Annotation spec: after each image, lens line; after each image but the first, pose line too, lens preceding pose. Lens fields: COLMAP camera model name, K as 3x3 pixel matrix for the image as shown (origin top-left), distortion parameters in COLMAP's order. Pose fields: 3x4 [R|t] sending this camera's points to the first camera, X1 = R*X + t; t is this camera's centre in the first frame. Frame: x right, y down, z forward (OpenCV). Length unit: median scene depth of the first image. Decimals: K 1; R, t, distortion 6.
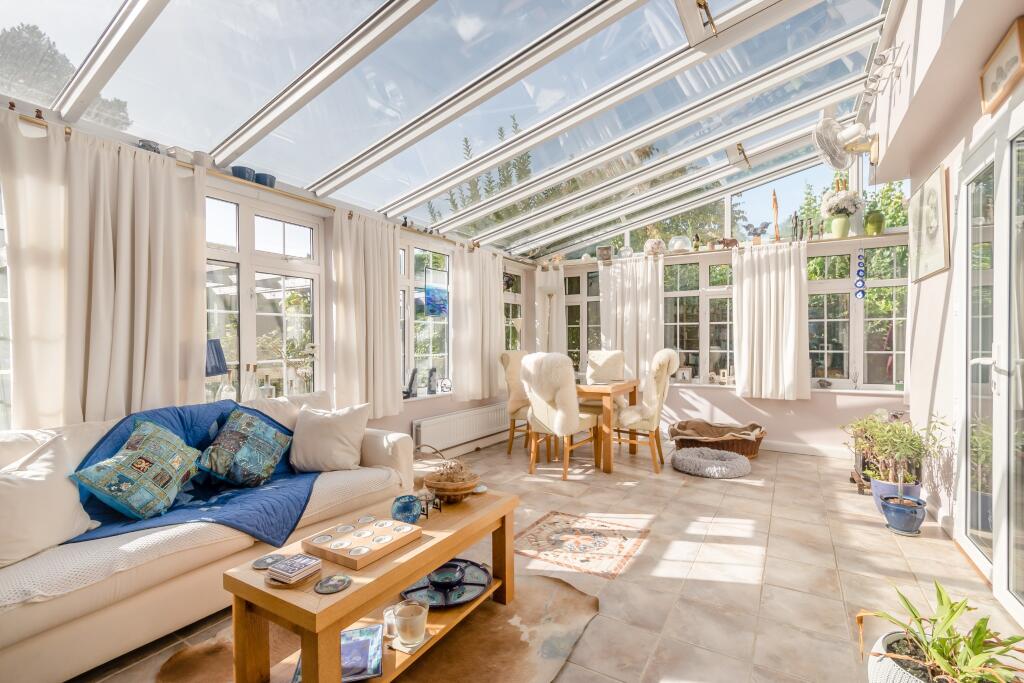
lens RADIAL K [[460.7, 0, 519.9], [0, 460.7, 345.6], [0, 0, 1]] dist [-0.005218, 0.000536]
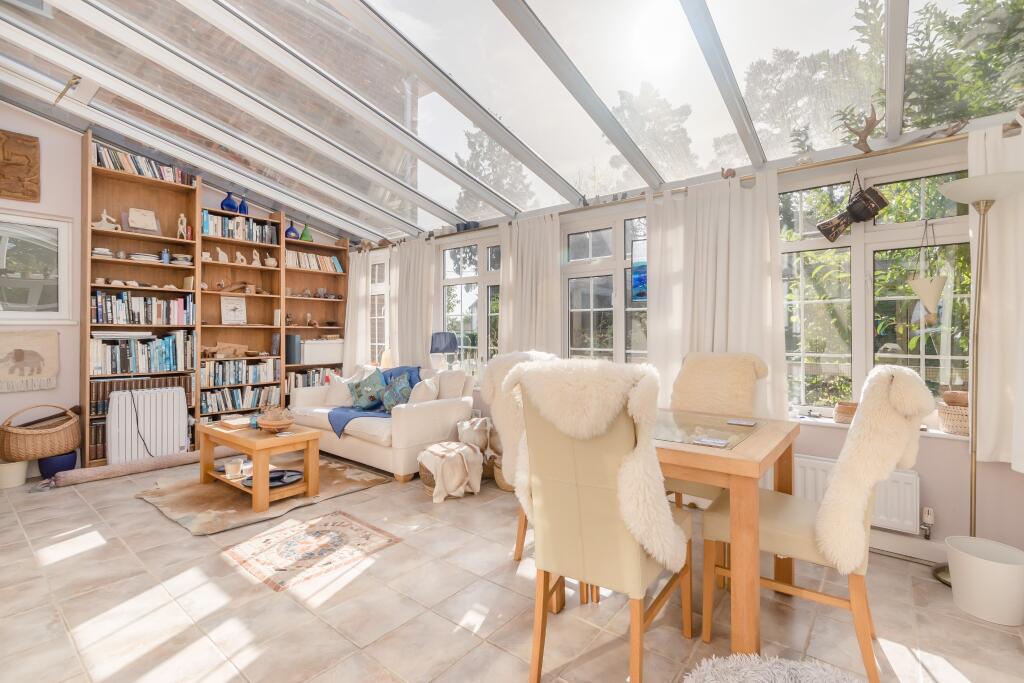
lens RADIAL K [[460.7, 0, 516.6], [0, 460.7, 337.8], [0, 0, 1]] dist [-0.005218, 0.000536]
pose [[-0.142270, 0.005899, -0.989810, 0.979204], [-0.001301, 0.999980, 0.006146, 0.001450], [0.989827, 0.002163, -0.142260, 1.537006]]
